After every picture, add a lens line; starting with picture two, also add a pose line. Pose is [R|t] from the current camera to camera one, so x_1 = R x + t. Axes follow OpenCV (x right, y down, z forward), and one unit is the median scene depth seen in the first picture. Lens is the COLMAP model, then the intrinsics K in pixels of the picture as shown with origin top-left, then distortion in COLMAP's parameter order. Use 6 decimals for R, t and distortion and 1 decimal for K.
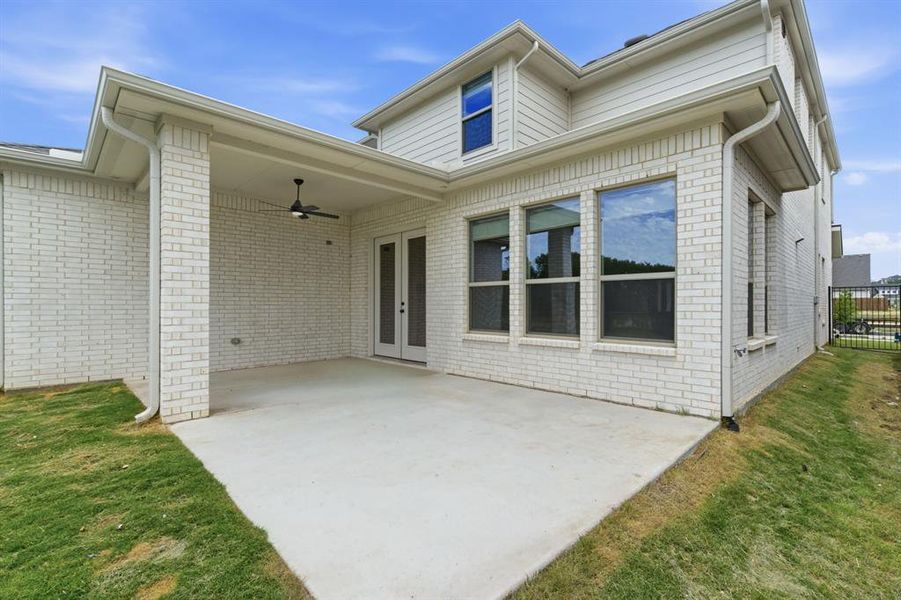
lens RADIAL K [[406.1, 0, 450.9], [0, 406.1, 301.9], [0, 0, 1]] dist [0.003167, -0.001475]
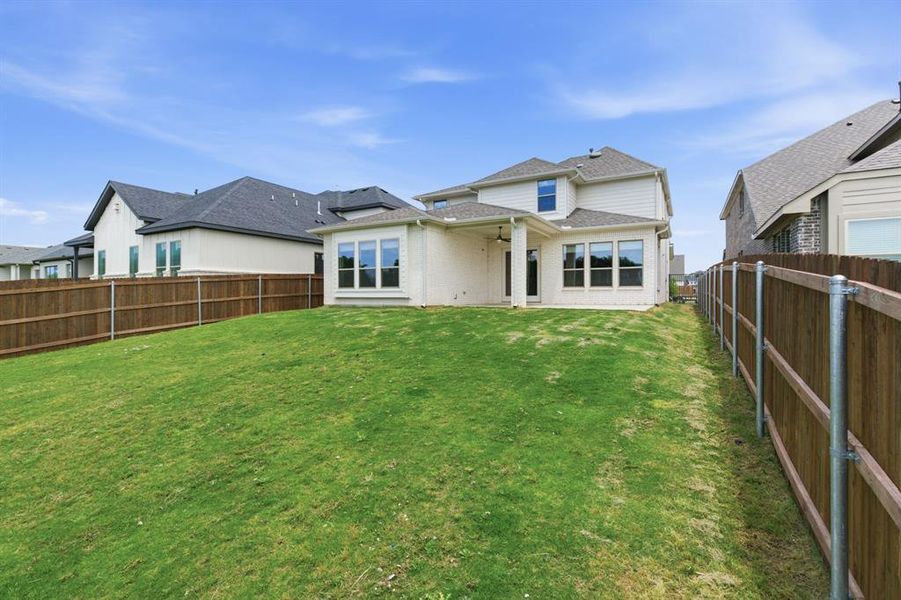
lens RADIAL K [[406.1, 0, 449.2], [0, 406.1, 295.4], [0, 0, 1]] dist [0.003167, -0.001475]
pose [[0.962011, -0.000511, 0.273010, -1.363089], [-0.000917, 0.999987, 0.005103, 0.108586], [-0.273009, -0.005159, 0.961998, -1.314822]]
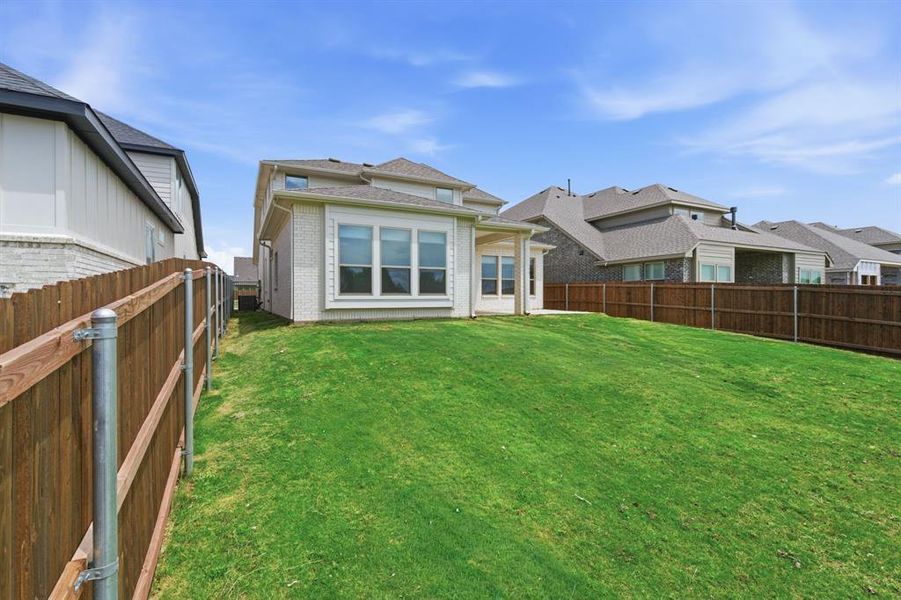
lens RADIAL K [[406.1, 0, 452.7], [0, 406.1, 301.1], [0, 0, 1]] dist [0.003167, -0.001475]
pose [[0.294180, -0.008566, 0.955712, -2.692641], [-0.004055, 0.999940, 0.010210, 0.087002], [-0.955742, -0.006879, 0.294127, 0.338515]]
